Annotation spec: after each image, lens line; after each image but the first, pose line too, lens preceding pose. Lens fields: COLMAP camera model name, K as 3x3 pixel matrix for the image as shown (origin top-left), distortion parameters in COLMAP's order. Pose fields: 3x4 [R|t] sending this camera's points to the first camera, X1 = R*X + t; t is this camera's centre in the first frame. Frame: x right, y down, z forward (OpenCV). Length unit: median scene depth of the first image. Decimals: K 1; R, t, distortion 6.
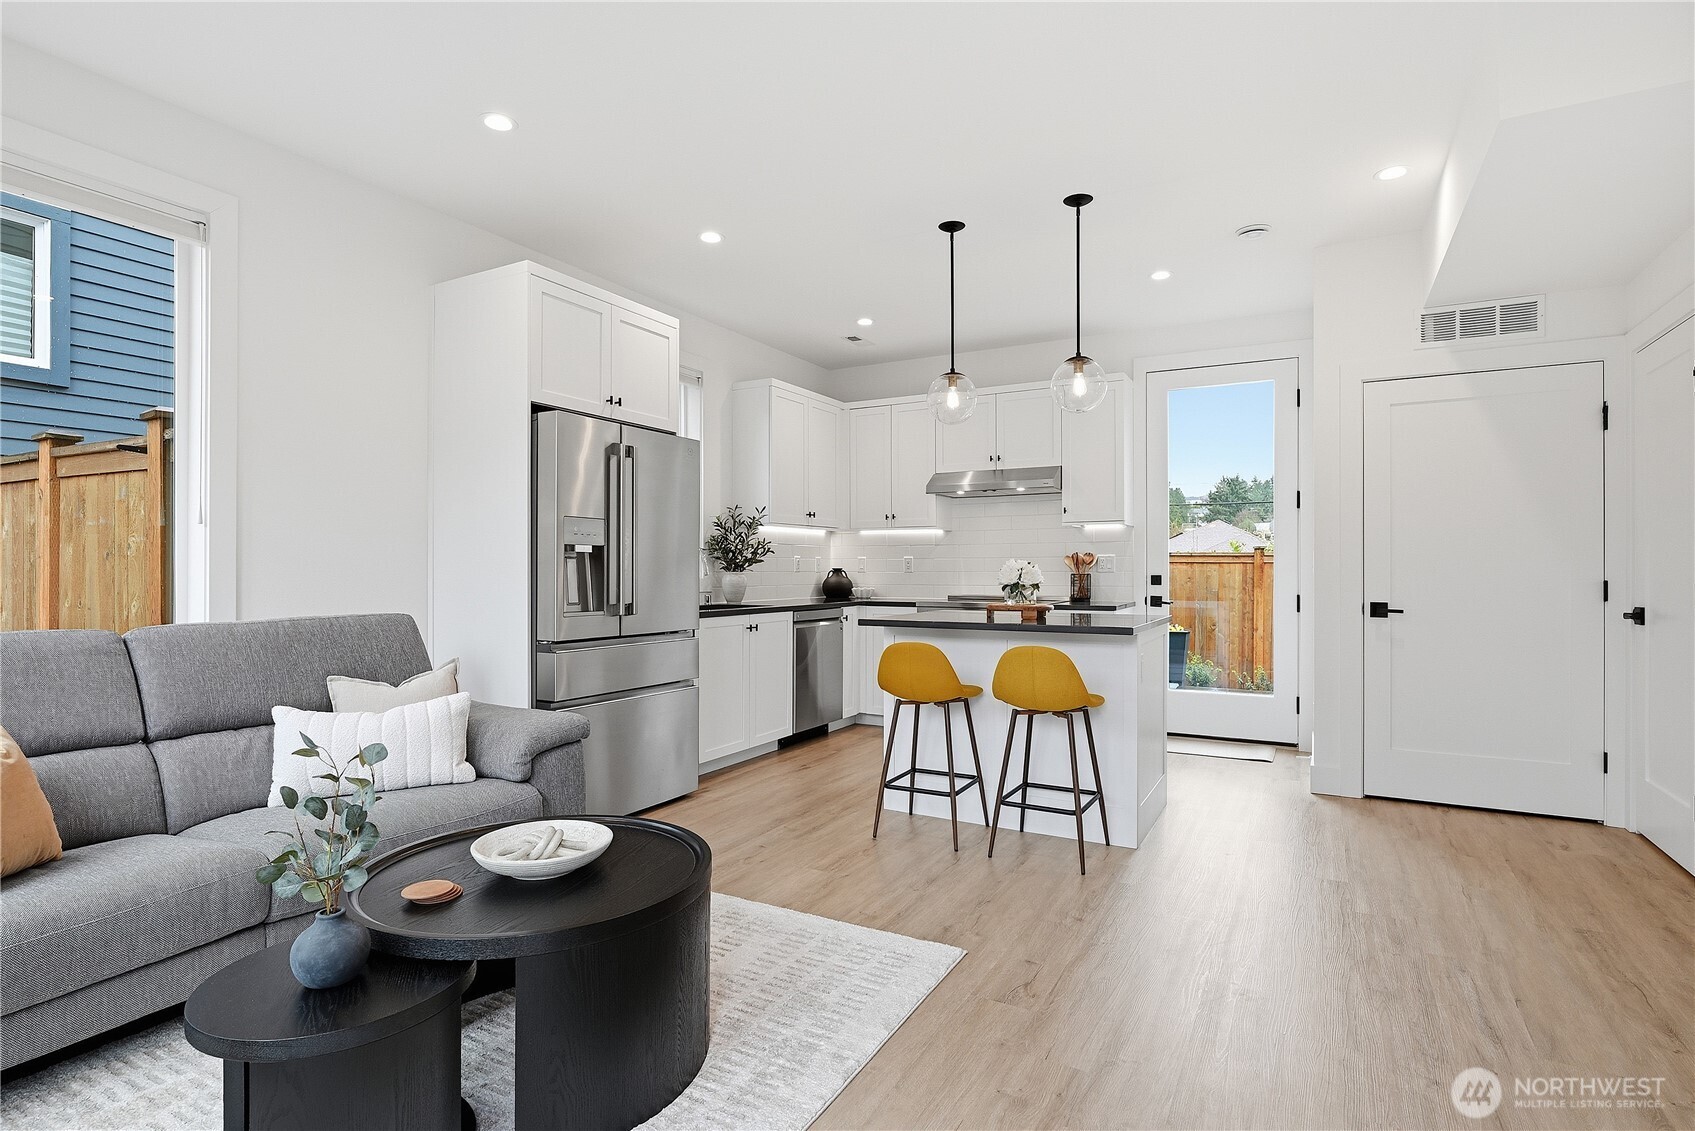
lens RADIAL K [[866.6, 0, 843.1], [0, 866.6, 565.1], [0, 0, 1]] dist [-0.001055, 0.001190]
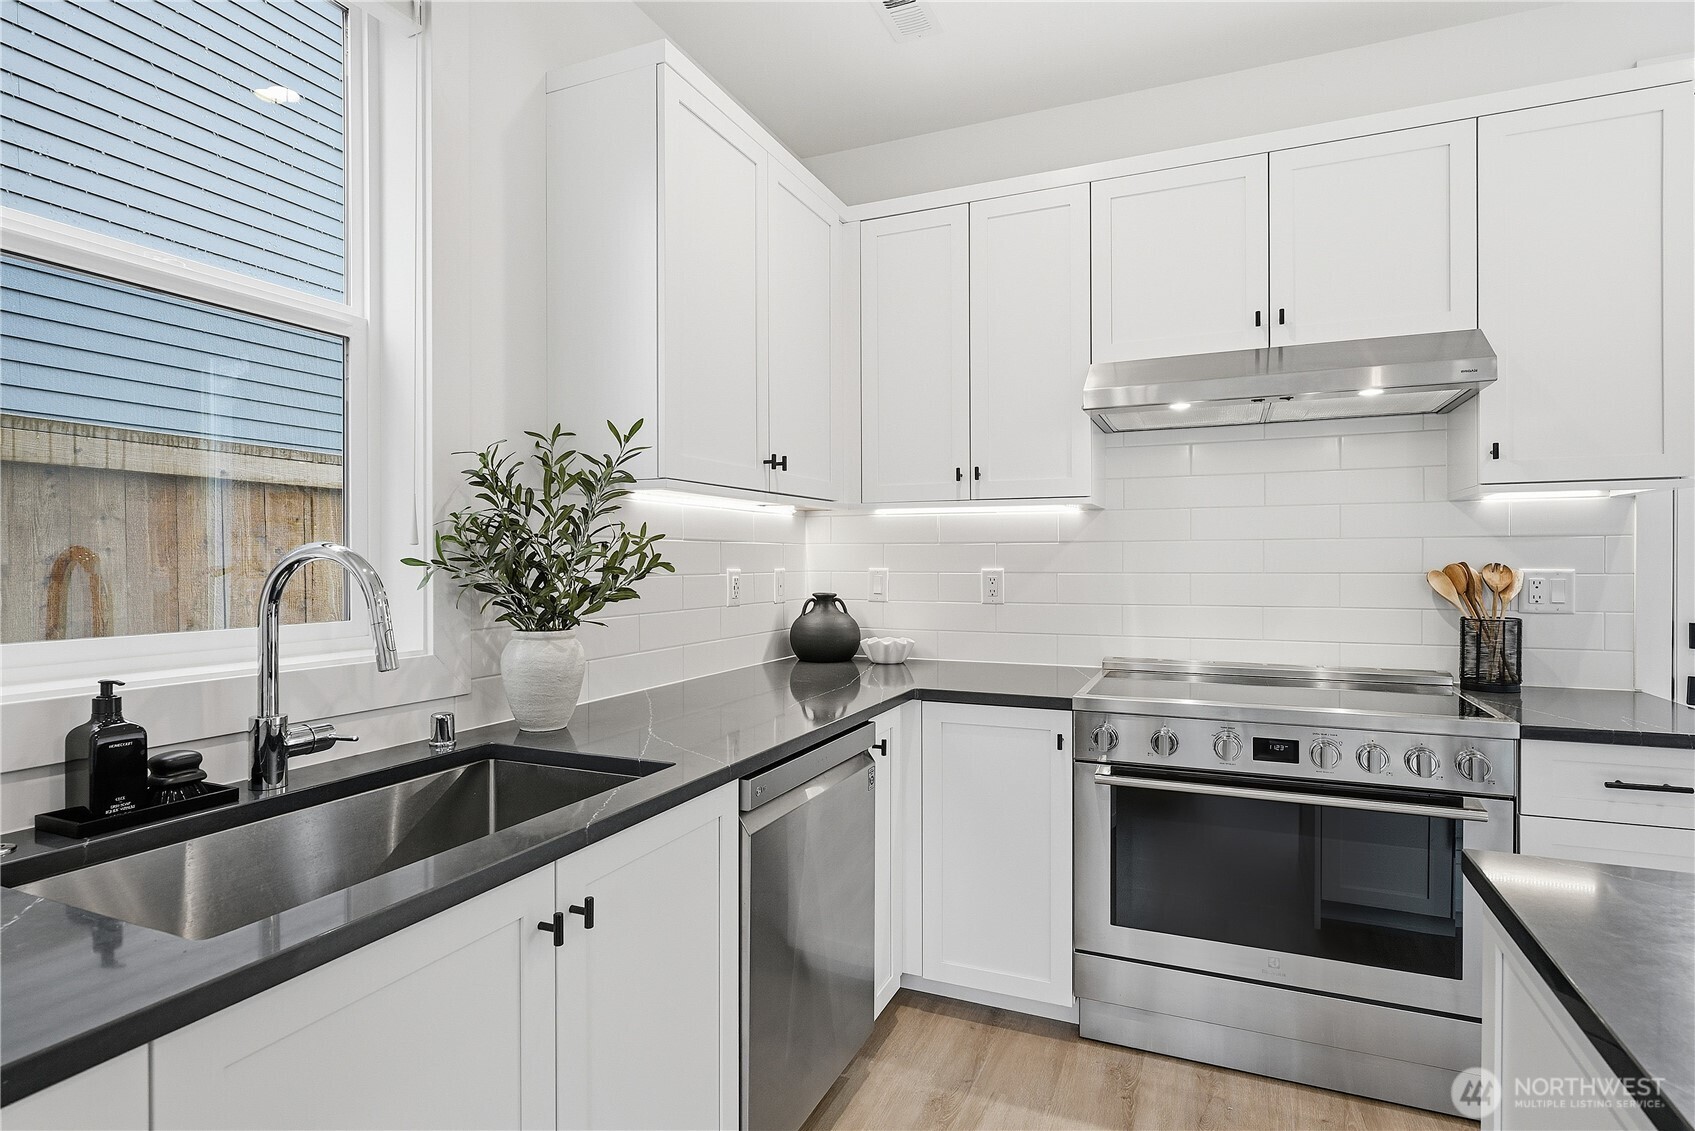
lens RADIAL K [[866.6, 0, 917.8], [0, 866.6, 556.0], [0, 0, 1]] dist [-0.001055, 0.001190]
pose [[0.983055, -0.004002, 0.183268, -0.048113], [0.003624, 0.999991, 0.002396, -0.019243], [-0.183276, -0.001691, 0.983060, 0.654245]]
